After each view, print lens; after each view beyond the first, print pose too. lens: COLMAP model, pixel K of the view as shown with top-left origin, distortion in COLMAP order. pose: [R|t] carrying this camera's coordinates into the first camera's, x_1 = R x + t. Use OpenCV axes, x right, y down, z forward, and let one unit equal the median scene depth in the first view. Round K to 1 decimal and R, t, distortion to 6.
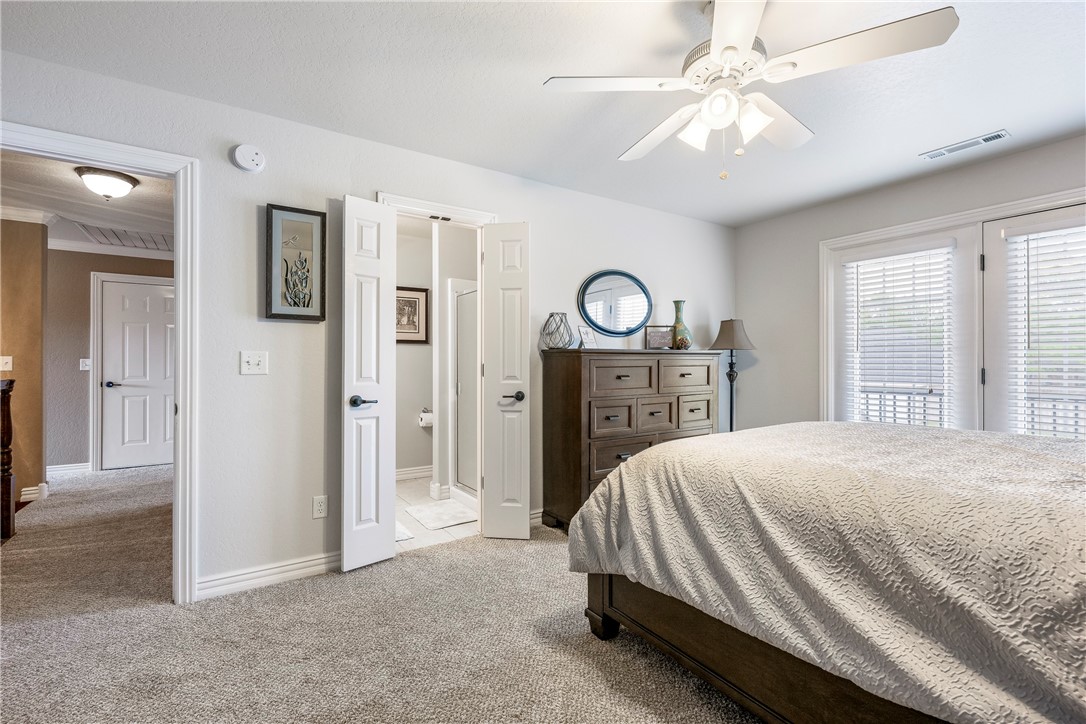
lens RADIAL K [[496.1, 0, 545.2], [0, 496.1, 363.2], [0, 0, 1]] dist [0.003570, 0.000255]
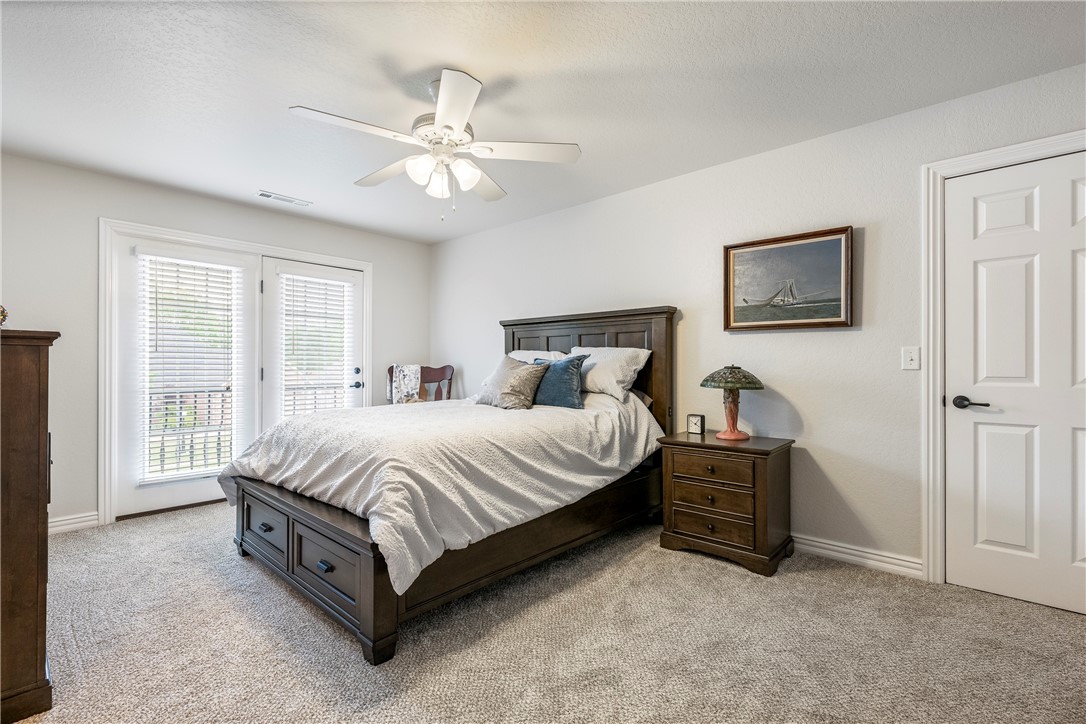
lens RADIAL K [[496.1, 0, 543.8], [0, 496.1, 362.6], [0, 0, 1]] dist [0.003570, 0.000255]
pose [[-0.281895, 0.006208, 0.959425, -0.575822], [-0.002015, 0.999973, -0.007063, 0.003671], [-0.959443, -0.003924, -0.281875, 0.657863]]
